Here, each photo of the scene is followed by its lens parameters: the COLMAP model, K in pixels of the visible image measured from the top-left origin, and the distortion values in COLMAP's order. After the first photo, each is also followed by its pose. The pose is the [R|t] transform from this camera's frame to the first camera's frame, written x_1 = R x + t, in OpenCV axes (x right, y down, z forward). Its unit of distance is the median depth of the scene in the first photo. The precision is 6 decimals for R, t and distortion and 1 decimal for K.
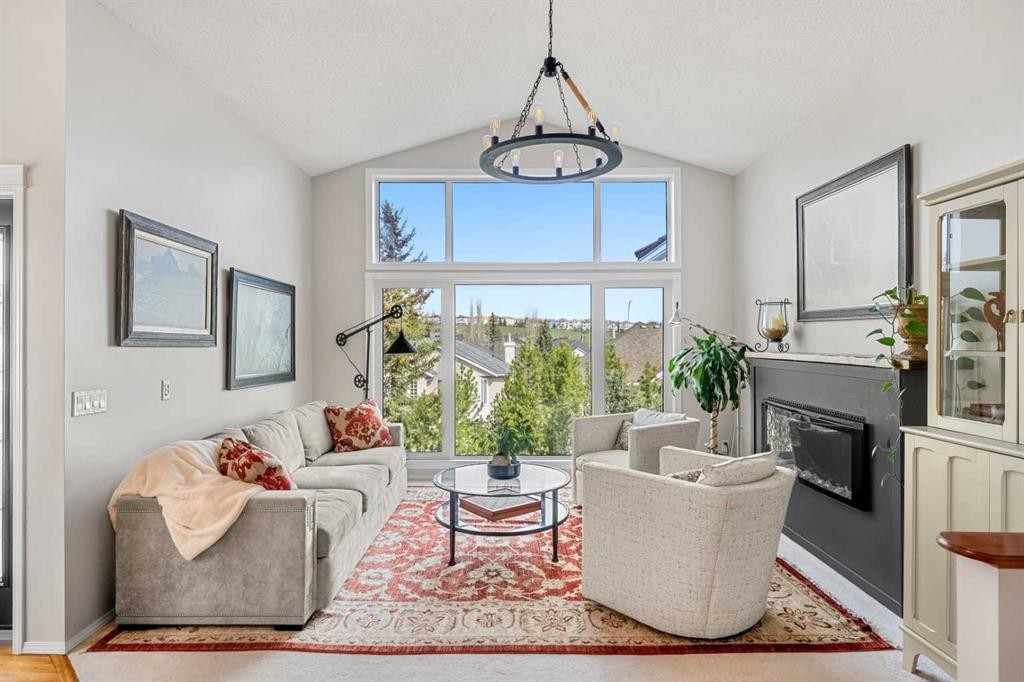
lens RADIAL K [[567.3, 0, 504.9], [0, 567.3, 341.6], [0, 0, 1]] dist [-0.002607, 0.000664]
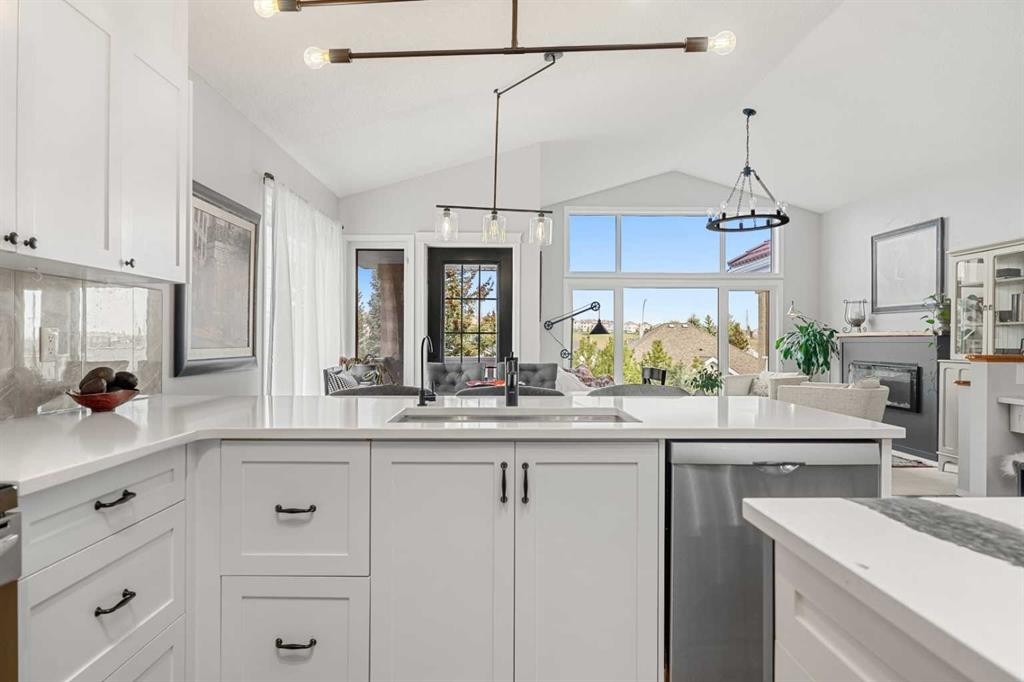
lens RADIAL K [[620.4, 0, 514.4], [0, 620.4, 344.3], [0, 0, 1]] dist [0.018970, -0.002462]
pose [[0.999704, 0.005733, 0.023642, -0.532642], [-0.005794, 0.999980, 0.002505, 0.052213], [-0.023627, -0.002641, 0.999717, -0.737487]]
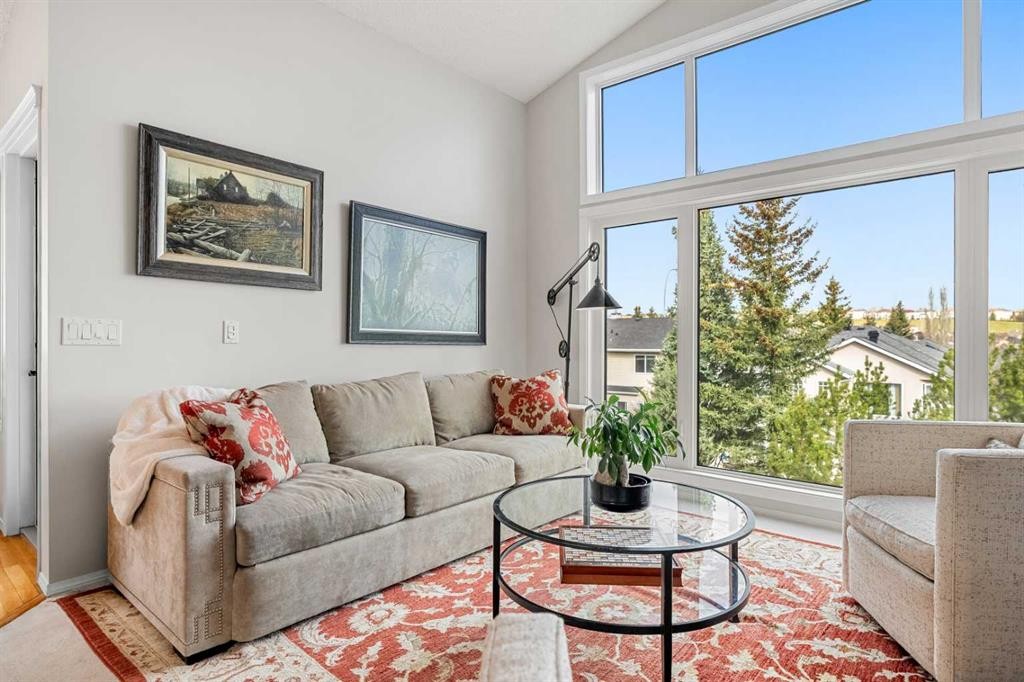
lens RADIAL K [[567.3, 0, 513.1], [0, 567.3, 340.6], [0, 0, 1]] dist [-0.002607, 0.000664]
pose [[0.757627, 0.005246, -0.652666, 0.246099], [-0.006269, 0.999980, 0.000760, 0.073205], [0.652657, 0.003516, 0.757645, 0.471658]]
